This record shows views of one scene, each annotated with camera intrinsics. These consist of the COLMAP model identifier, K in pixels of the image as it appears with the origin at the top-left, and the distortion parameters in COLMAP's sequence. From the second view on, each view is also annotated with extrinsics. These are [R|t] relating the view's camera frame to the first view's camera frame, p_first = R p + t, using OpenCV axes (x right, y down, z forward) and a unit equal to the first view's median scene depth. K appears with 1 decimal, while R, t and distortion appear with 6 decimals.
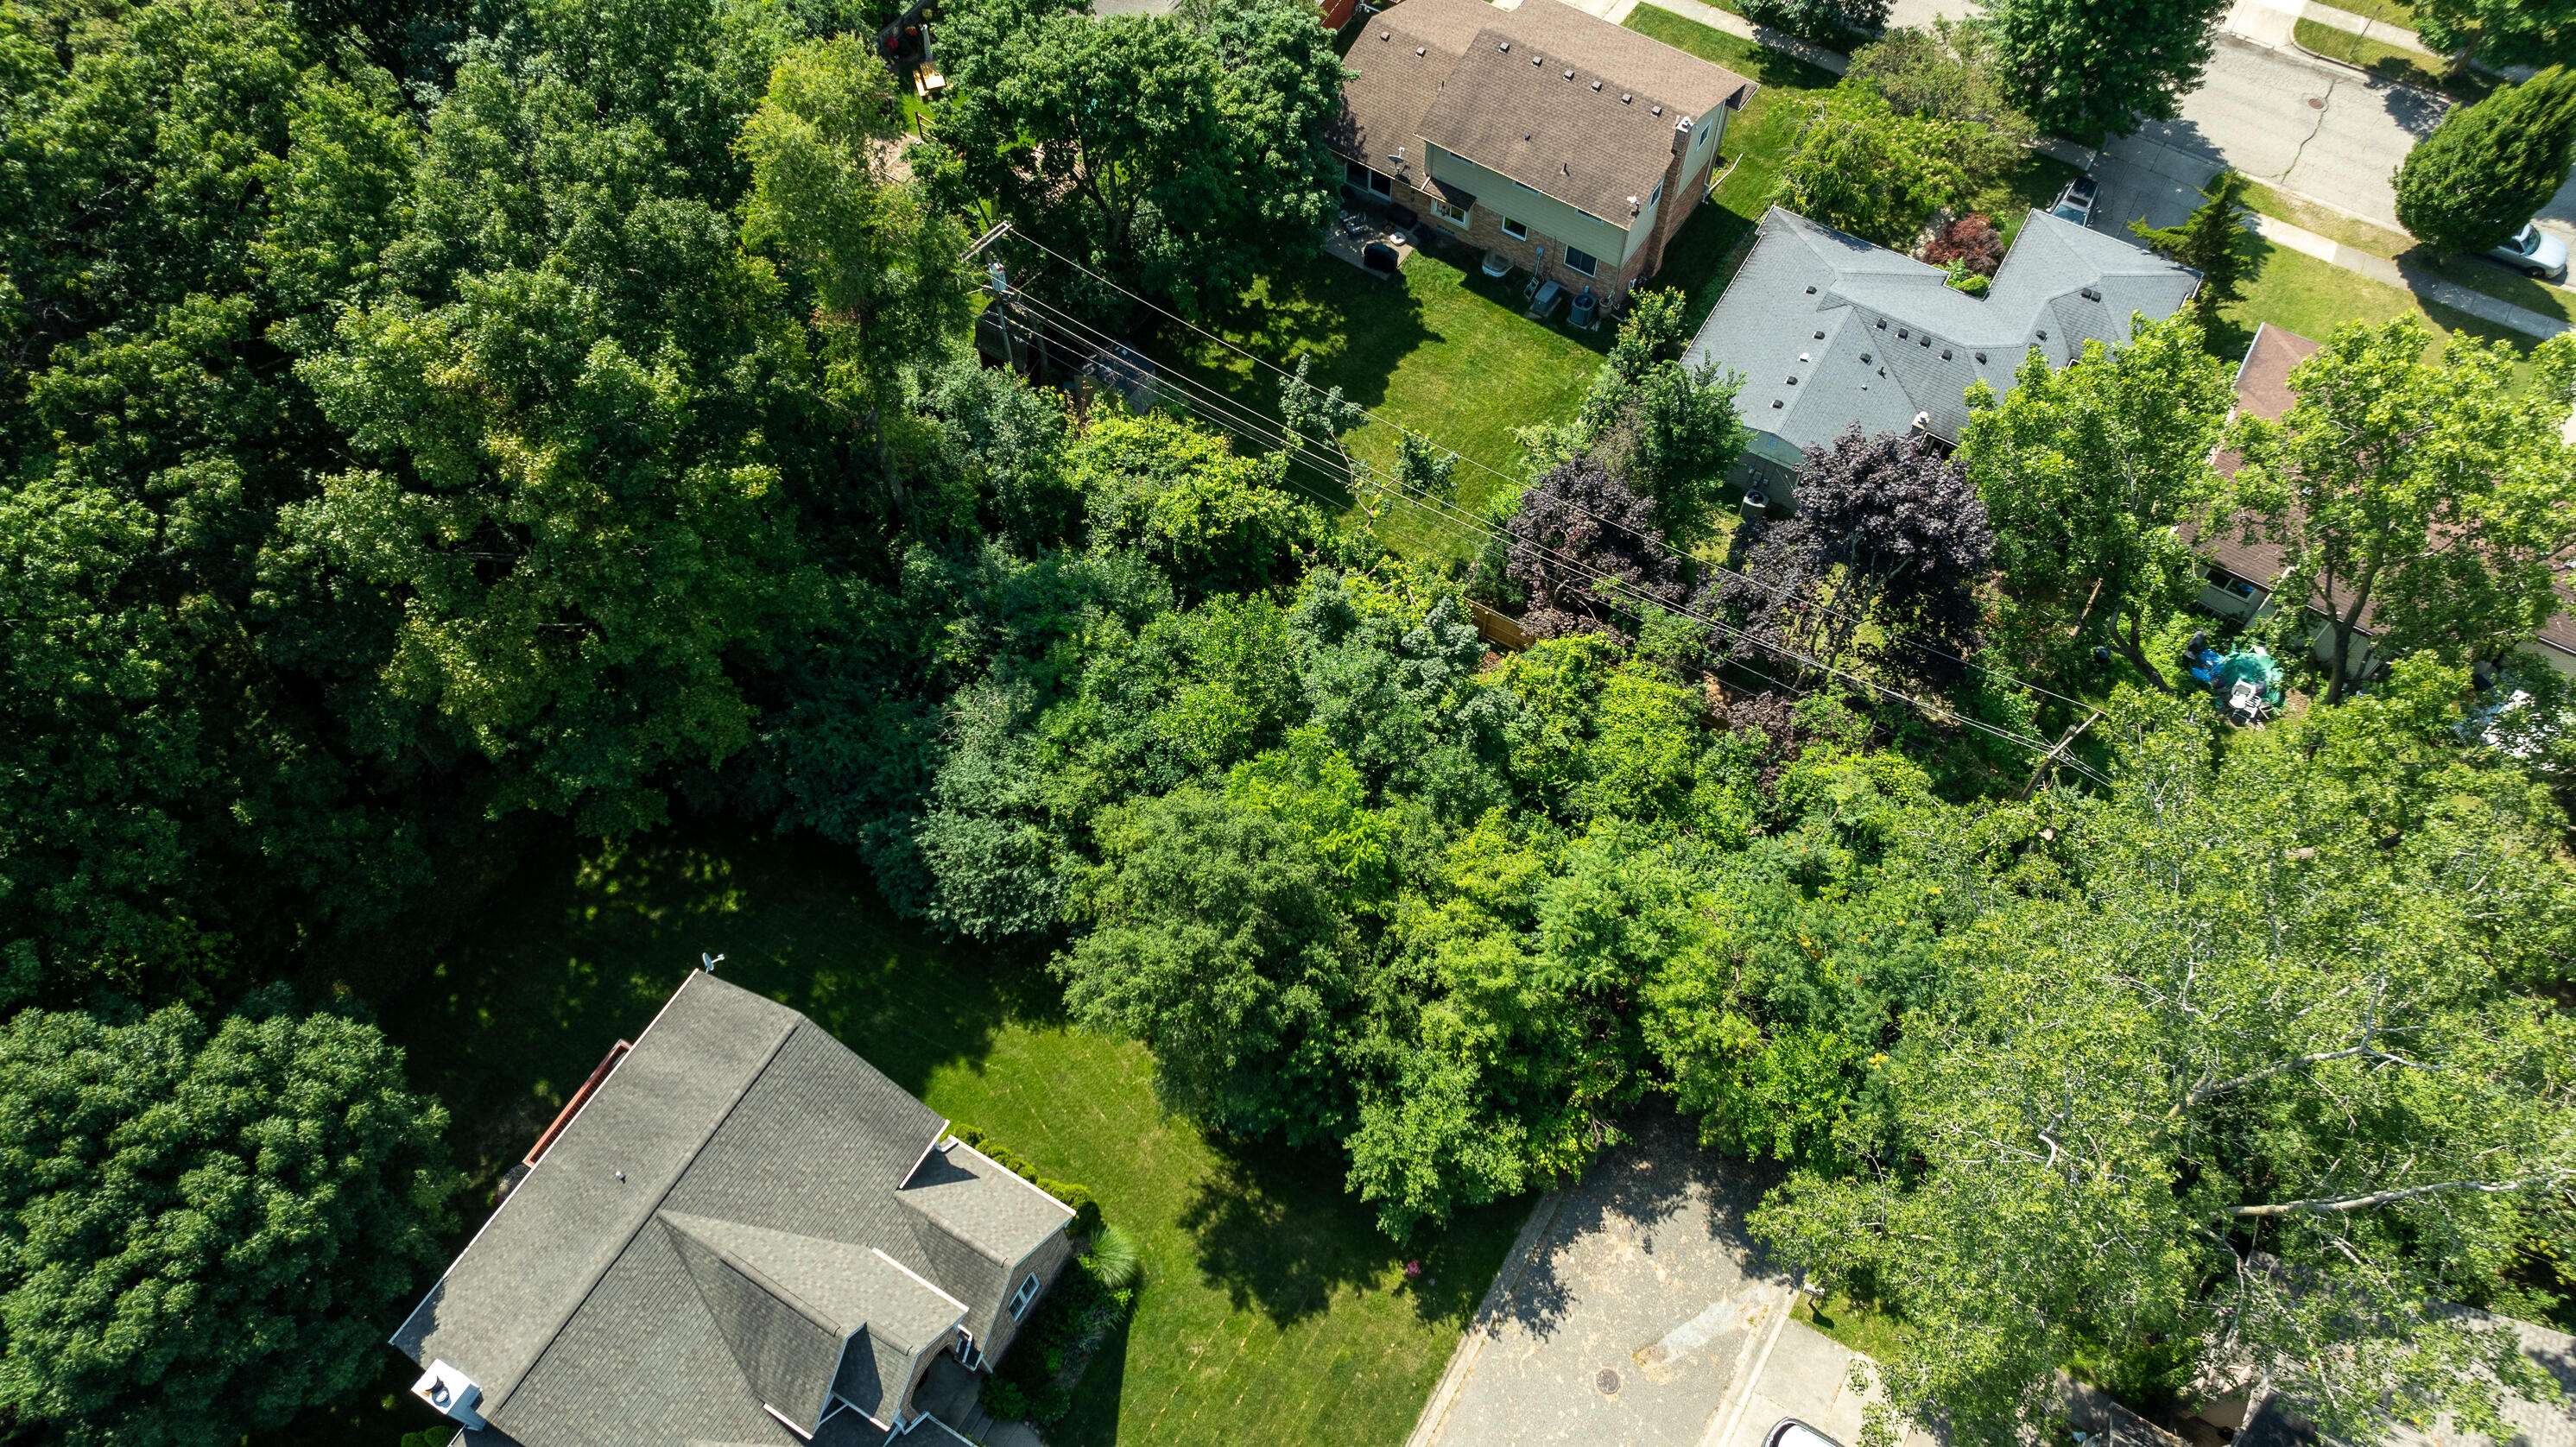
lens RADIAL K [[1824.5, 0, 1288.0], [0, 1824.5, 723.5], [0, 0, 1]] dist [-0.007590, -0.002520]
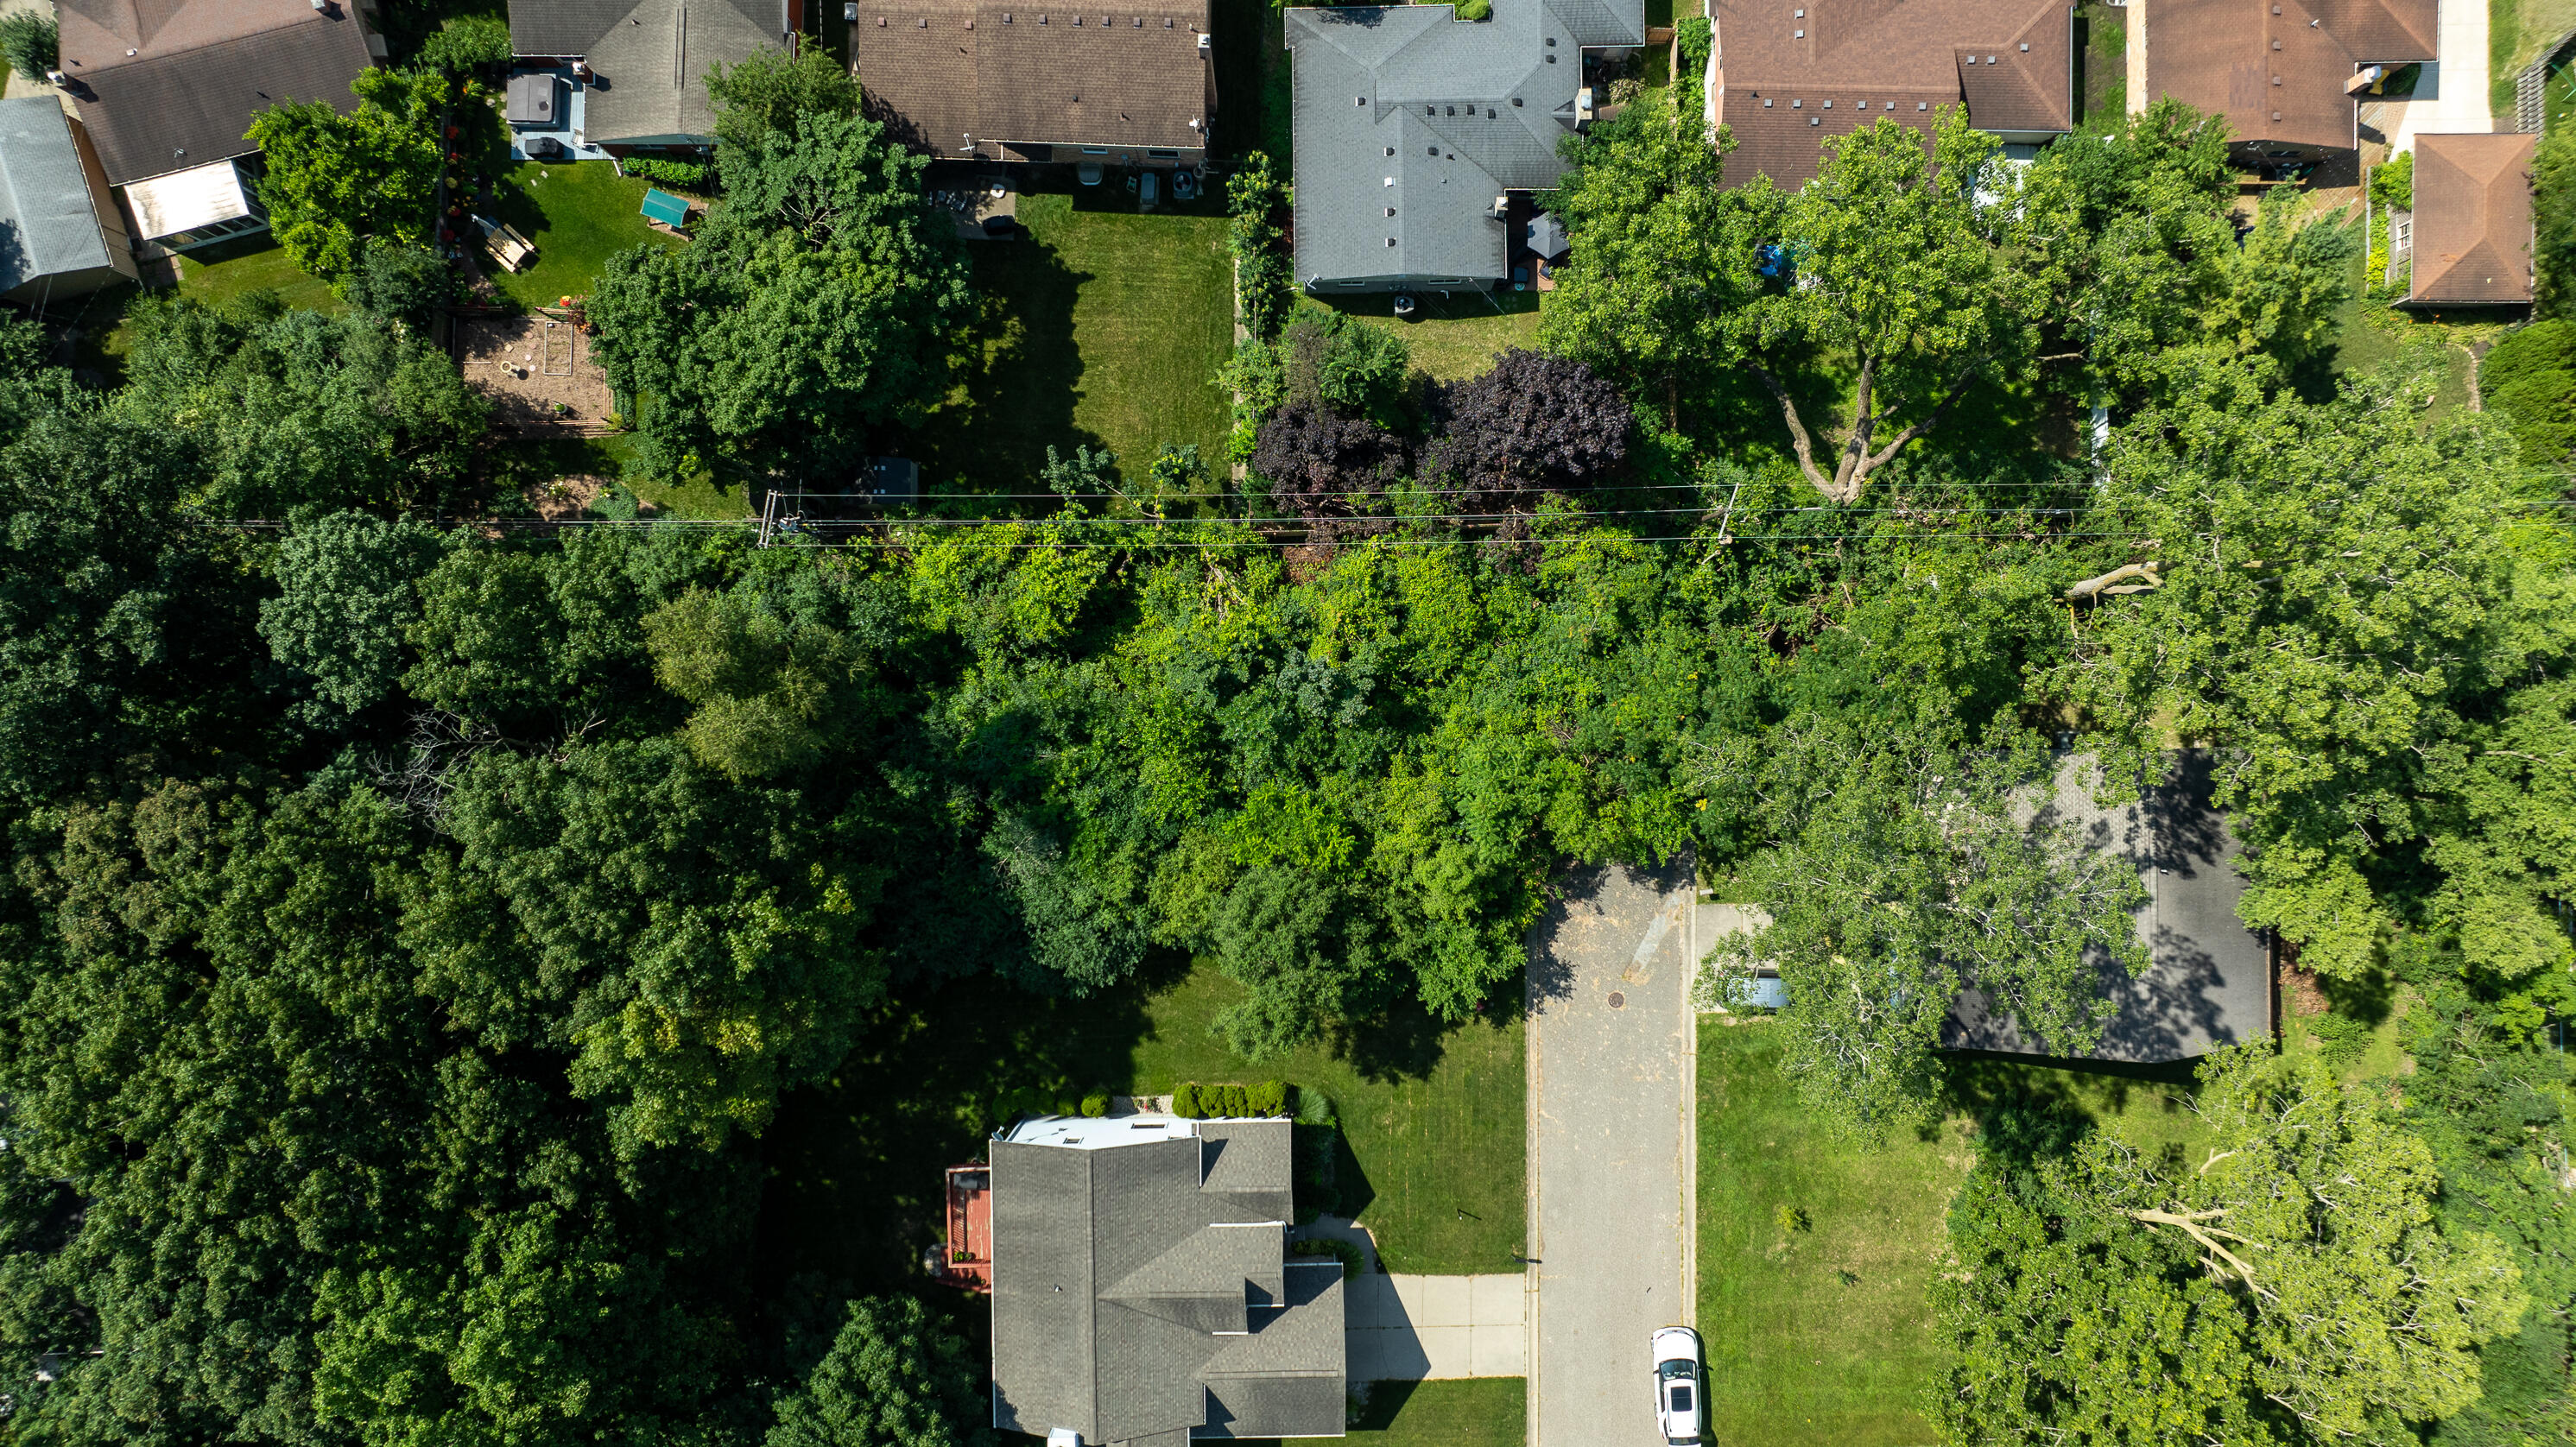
lens RADIAL K [[1824.5, 0, 1288.0], [0, 1824.5, 723.5], [0, 0, 1]] dist [-0.007590, -0.002520]
pose [[0.850153, -0.526503, 0.005840, 0.047539], [0.447733, 0.728709, 0.518187, -0.742083], [-0.277082, -0.437924, 0.855247, -0.175431]]
